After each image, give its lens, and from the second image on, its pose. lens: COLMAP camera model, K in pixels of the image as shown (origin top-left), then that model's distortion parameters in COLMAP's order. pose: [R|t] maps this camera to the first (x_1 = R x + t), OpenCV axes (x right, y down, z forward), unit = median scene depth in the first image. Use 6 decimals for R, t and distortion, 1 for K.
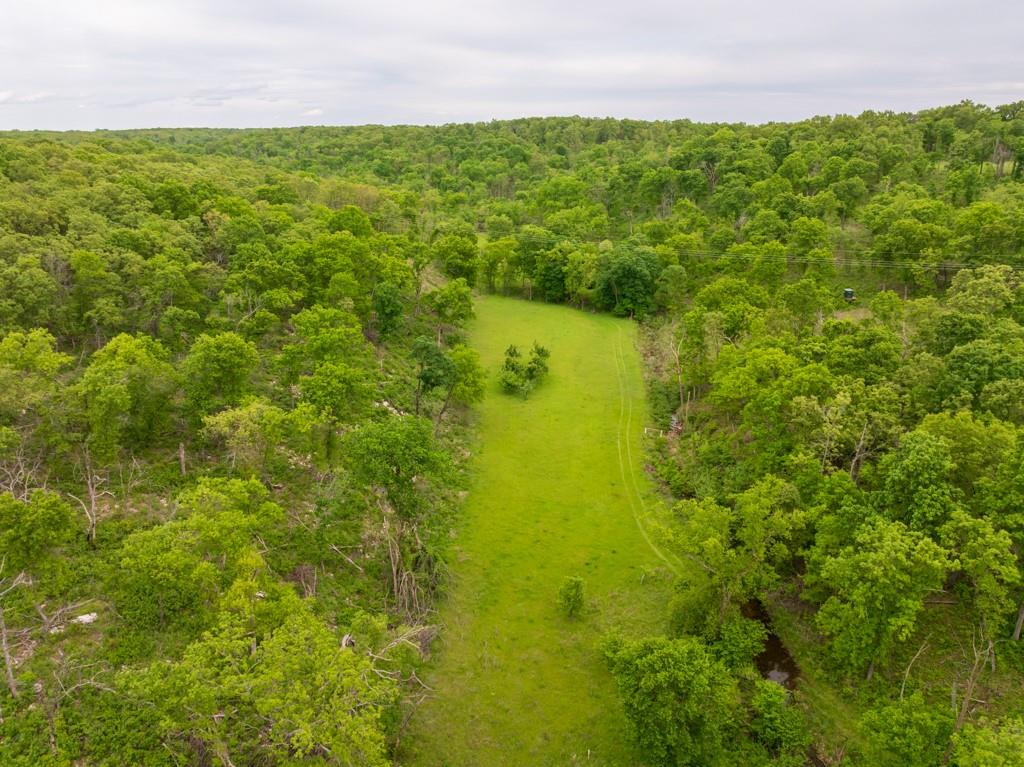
lens RADIAL K [[727.3, 0, 515.9], [0, 727.3, 384.3], [0, 0, 1]] dist [-0.039442, 0.002365]
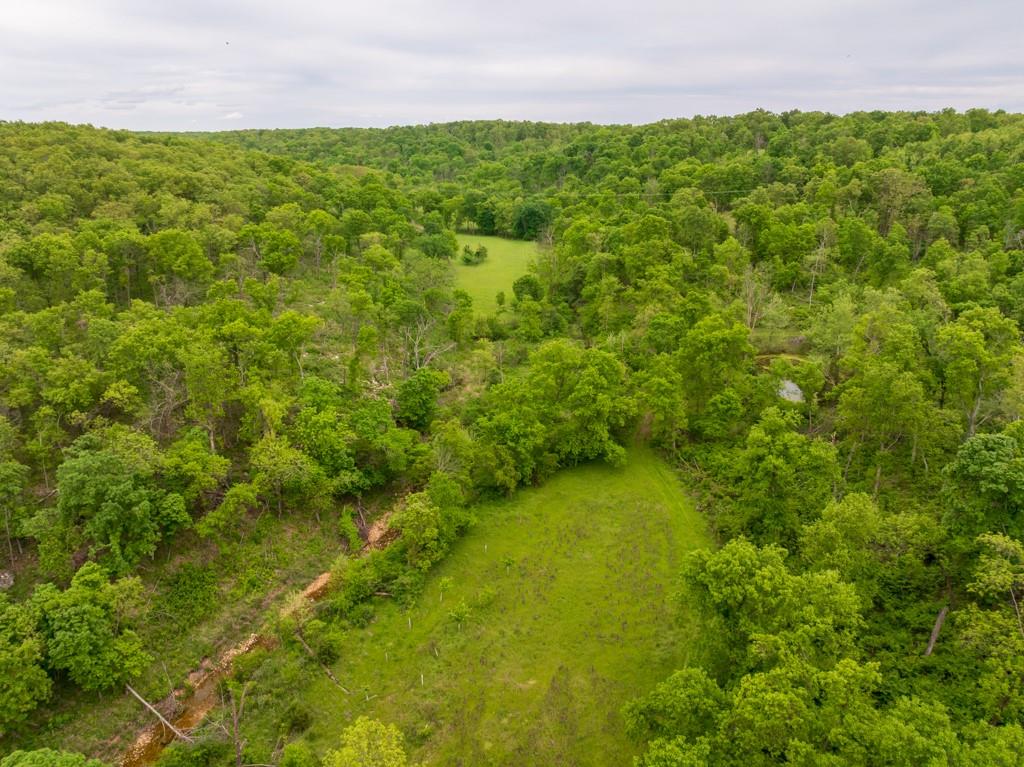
lens RADIAL K [[727.3, 0, 515.9], [0, 727.3, 384.3], [0, 0, 1]] dist [-0.039442, 0.002365]
pose [[0.995278, -0.033353, 0.091159, -0.022373], [0.033652, 0.999432, -0.001748, 0.113074], [-0.091049, 0.004808, 0.995835, -0.310771]]
